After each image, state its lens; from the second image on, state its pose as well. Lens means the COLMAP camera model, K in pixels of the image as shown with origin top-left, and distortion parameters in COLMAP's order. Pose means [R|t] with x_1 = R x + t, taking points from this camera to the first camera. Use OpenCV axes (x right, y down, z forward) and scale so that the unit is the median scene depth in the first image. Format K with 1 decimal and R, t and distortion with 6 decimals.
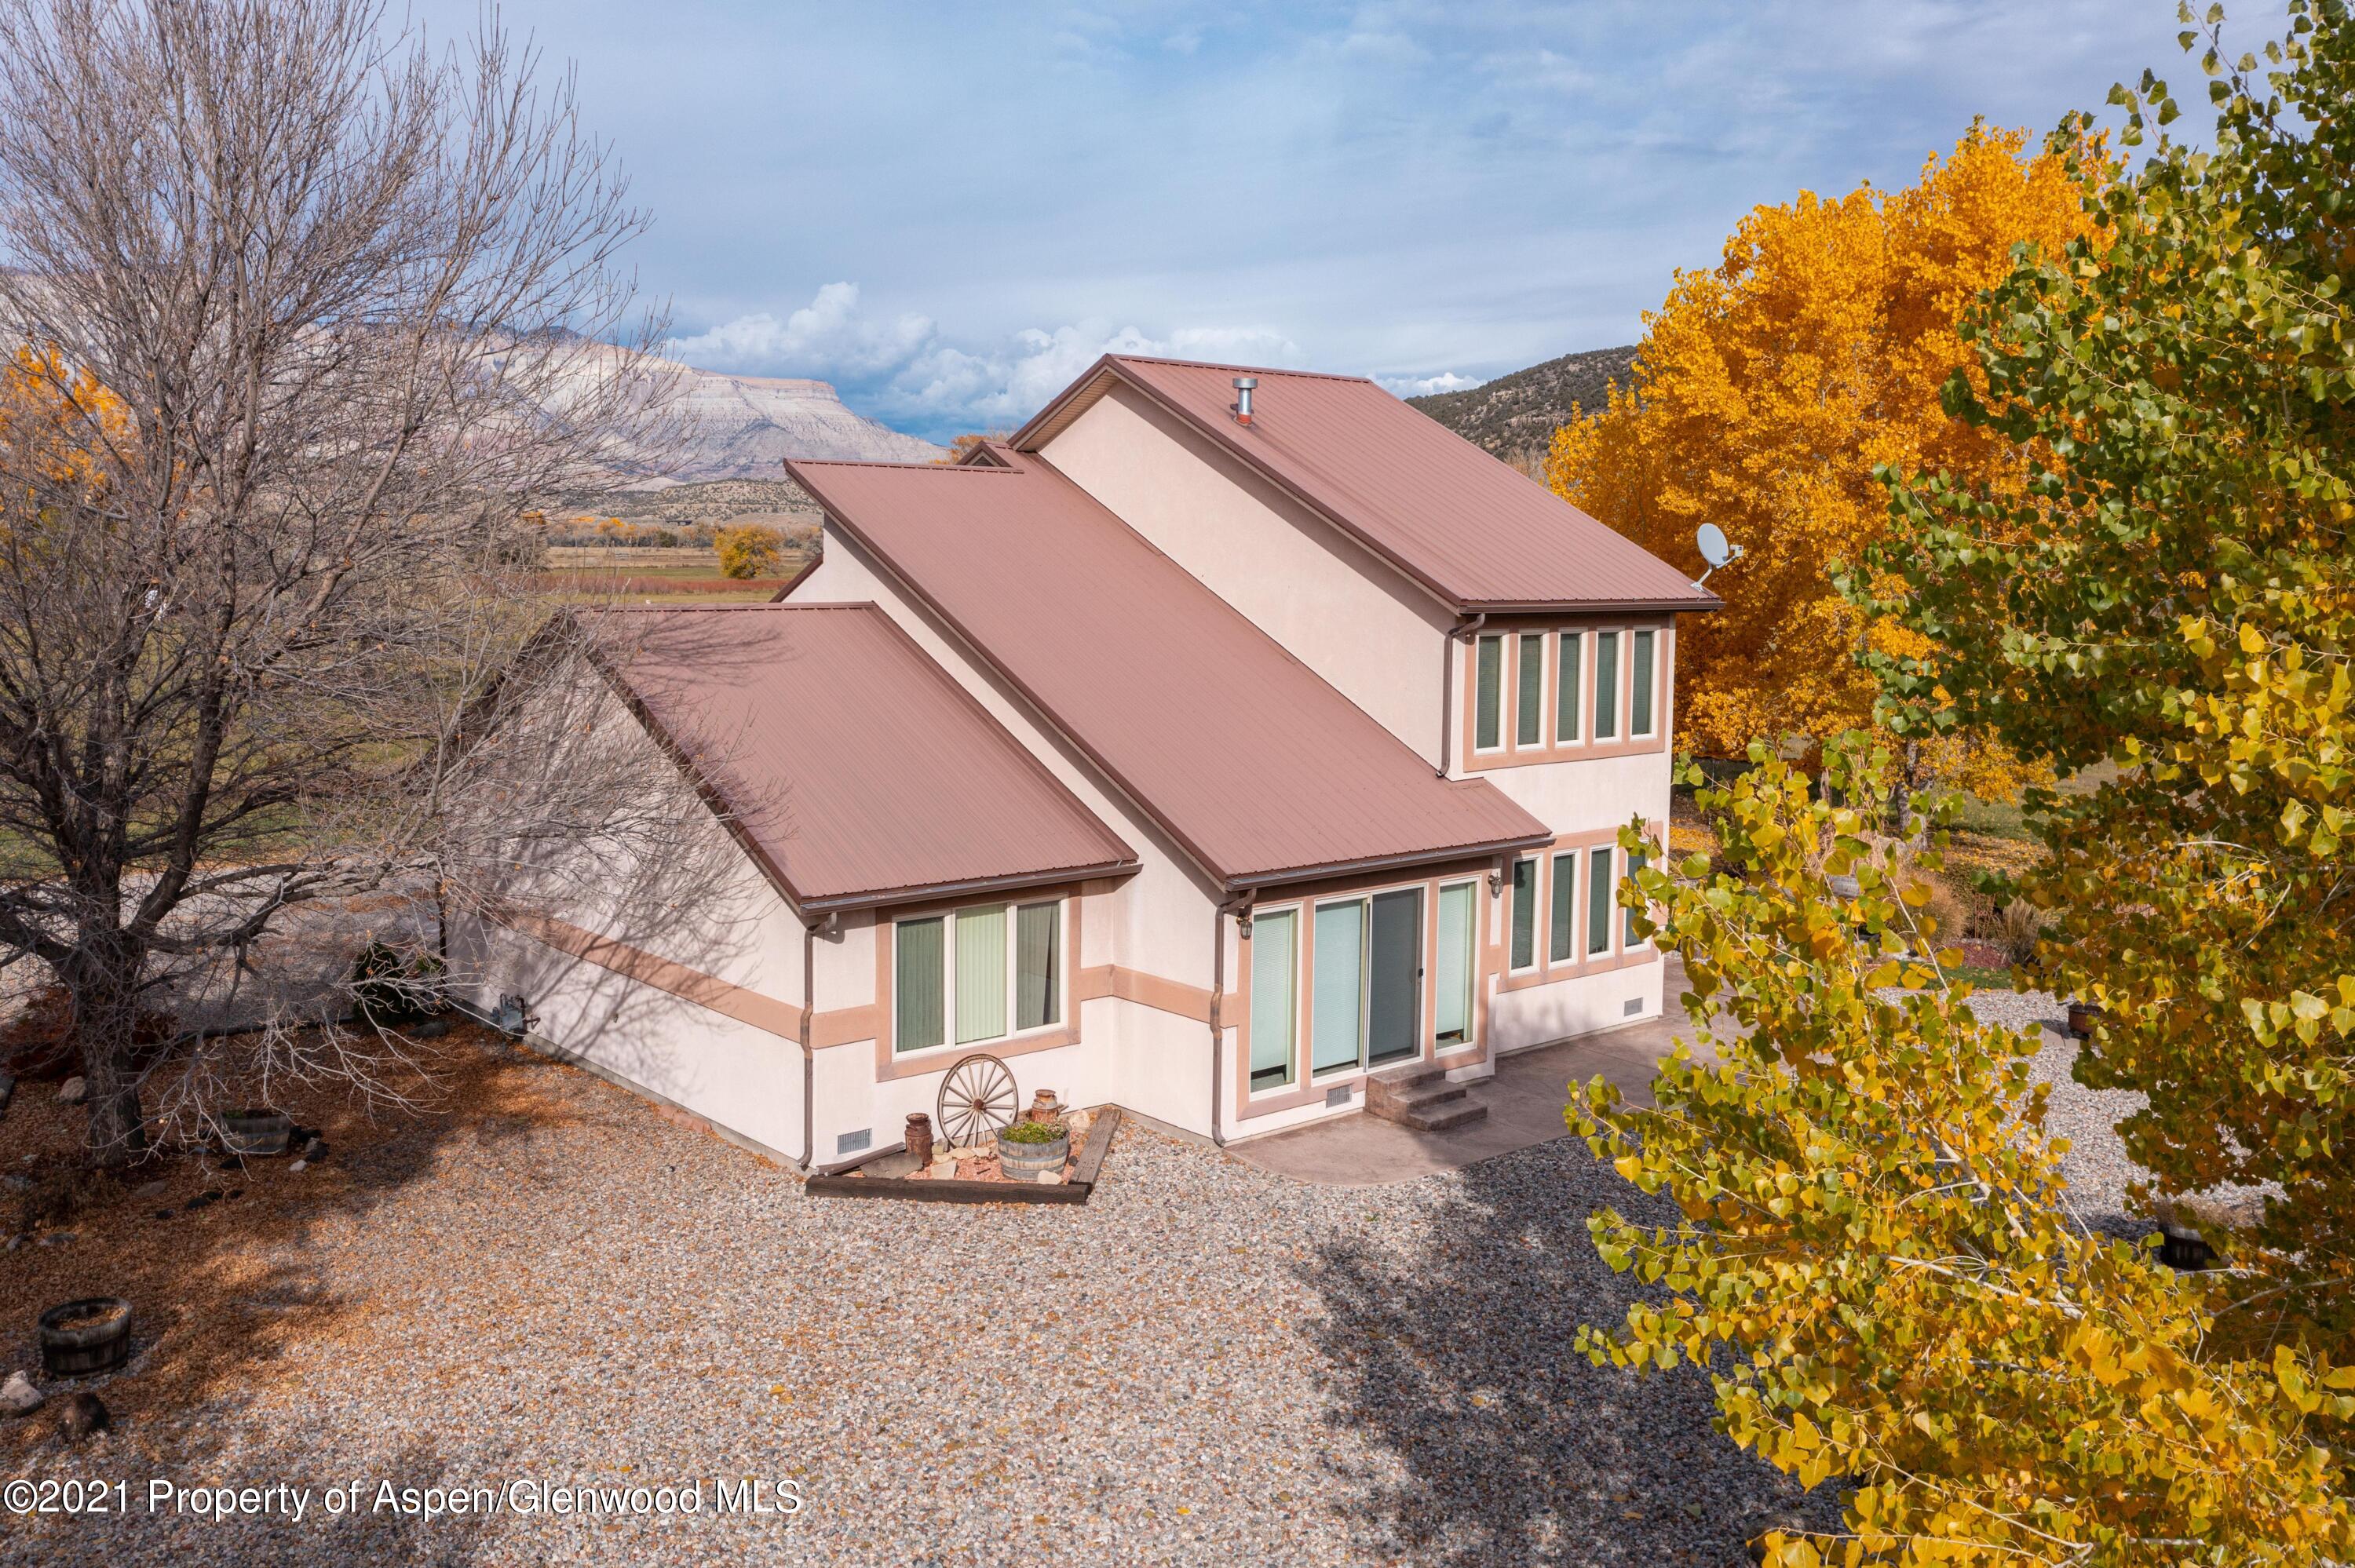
lens RADIAL K [[1949.6, 0, 1177.5], [0, 1949.6, 784.0], [0, 0, 1]] dist [-0.016033, 0.012656]
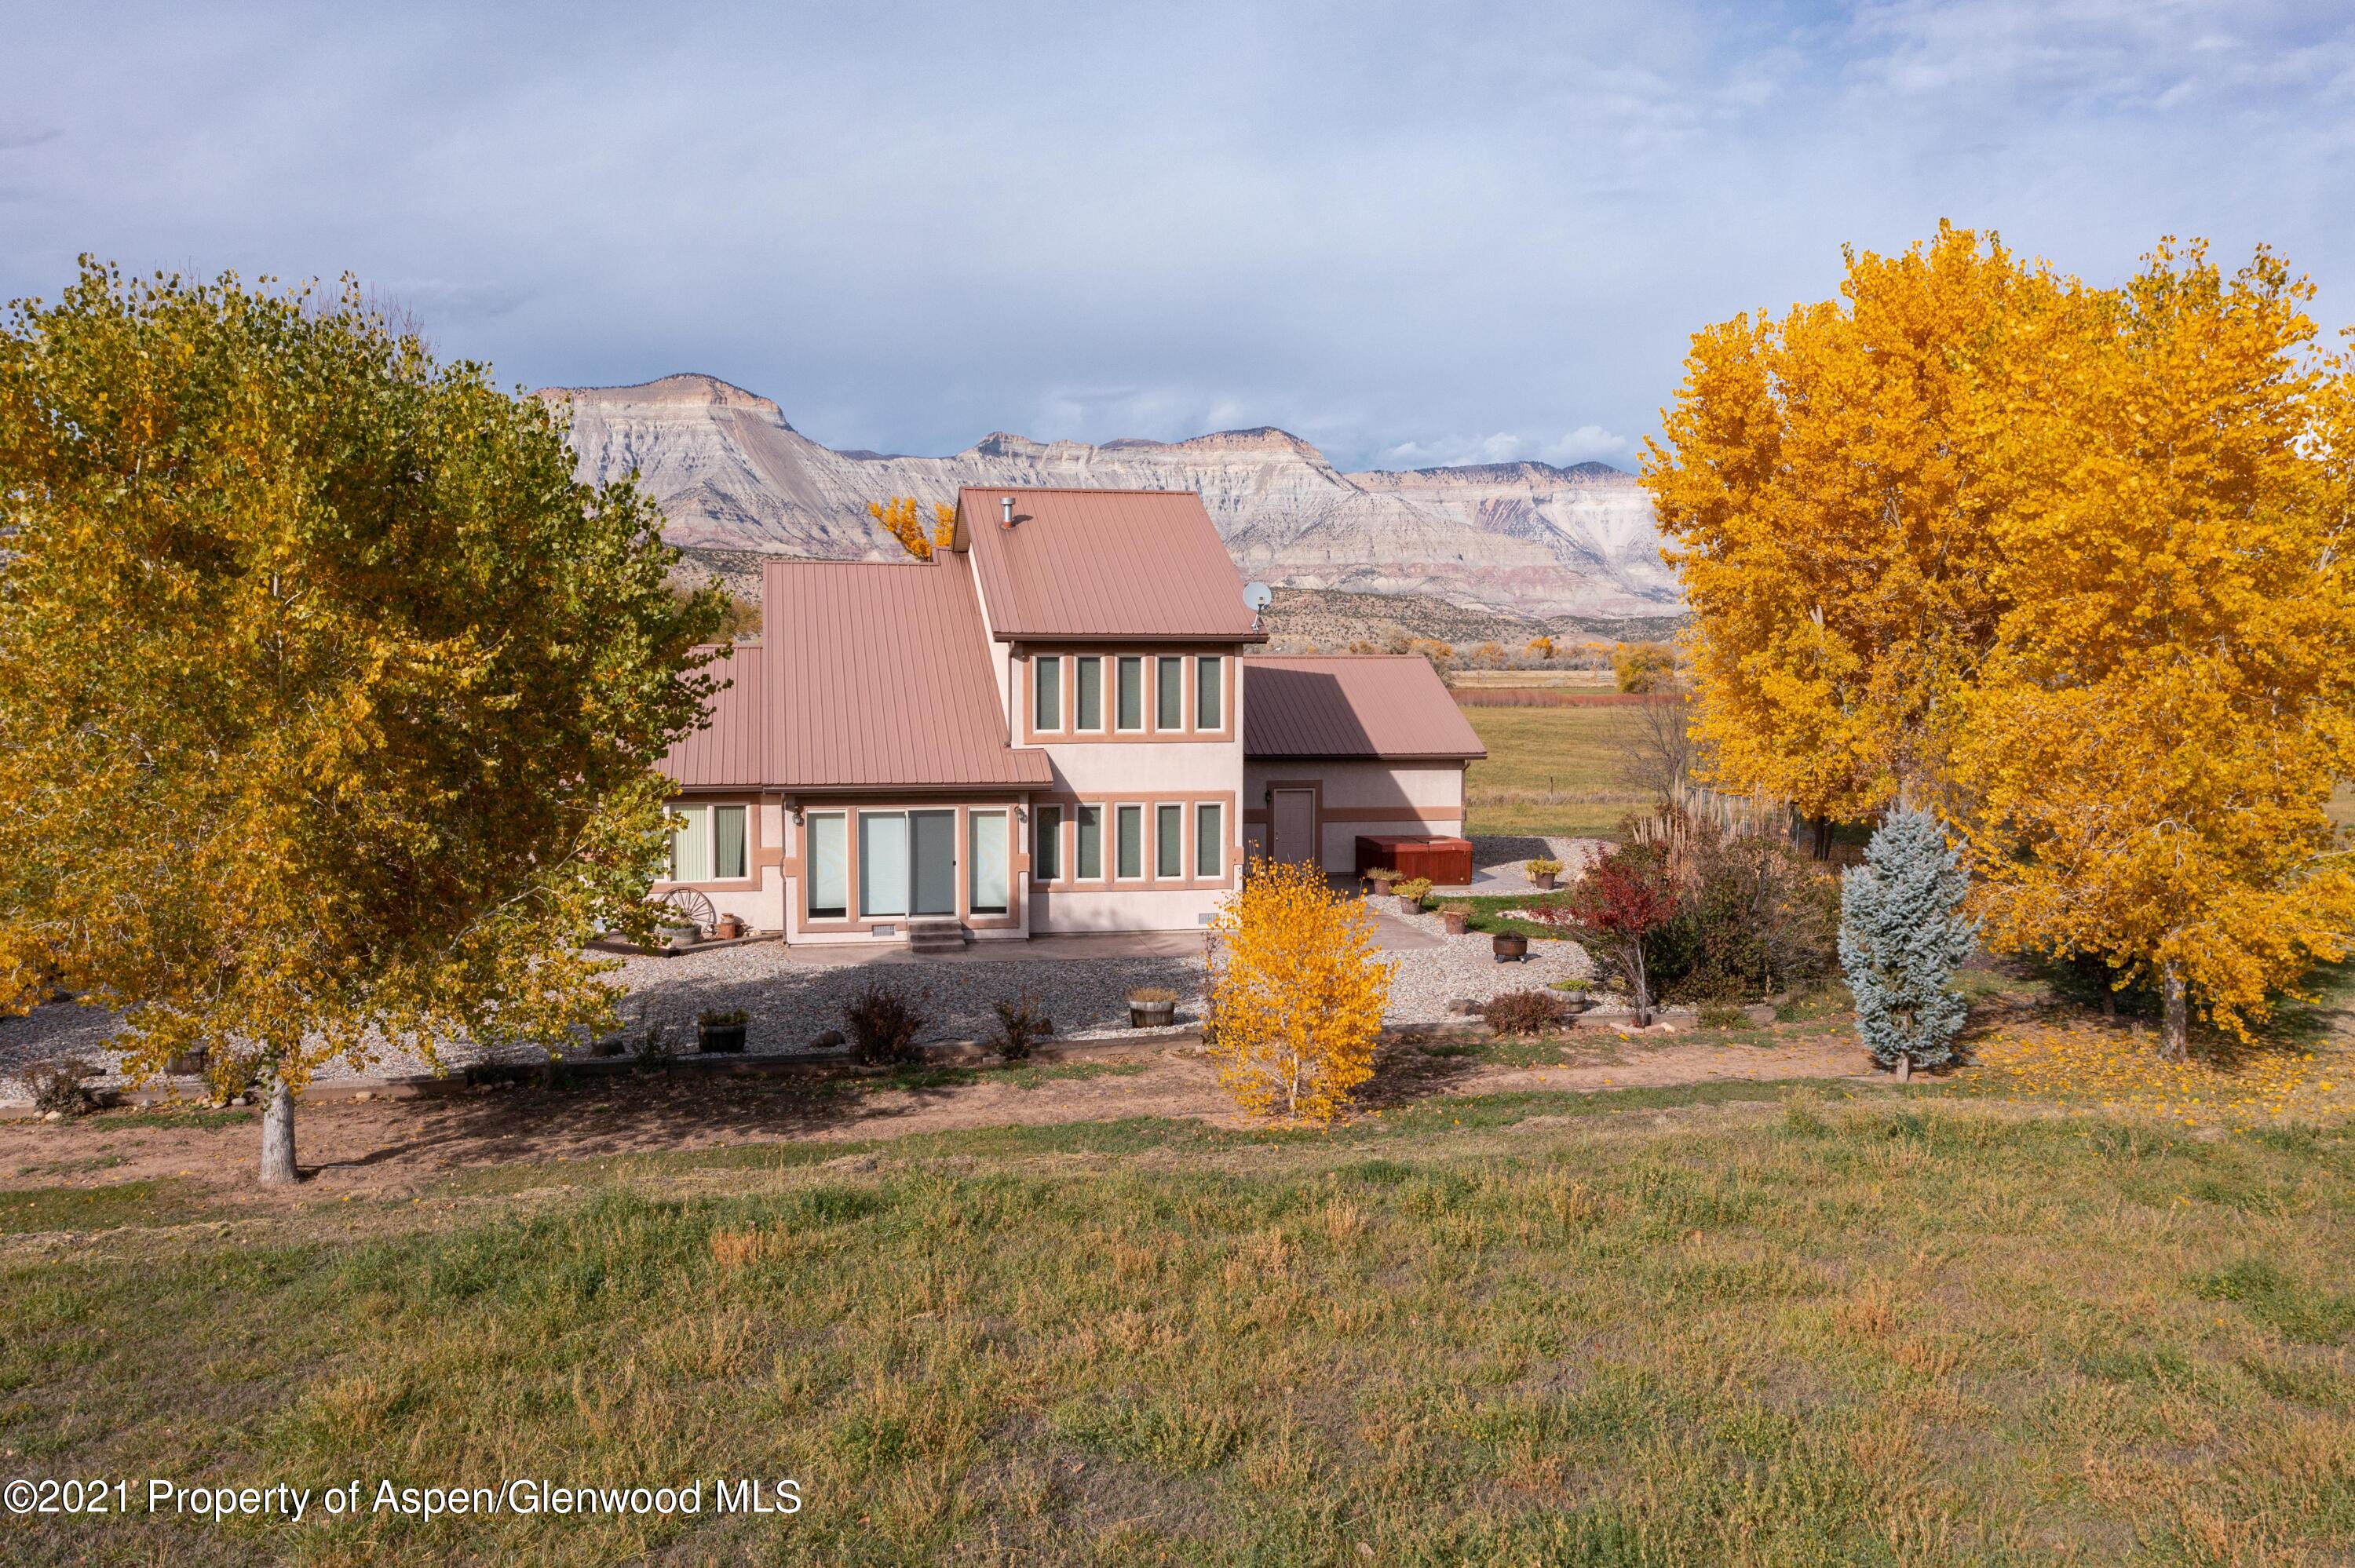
lens RADIAL K [[1949.6, 0, 1177.5], [0, 1949.6, 784.0], [0, 0, 1]] dist [-0.016033, 0.012656]
pose [[0.857086, 0.014428, -0.514972, 1.045668], [-0.048030, 0.997492, -0.051992, 0.100209], [0.512930, 0.069295, 0.855629, -0.266695]]
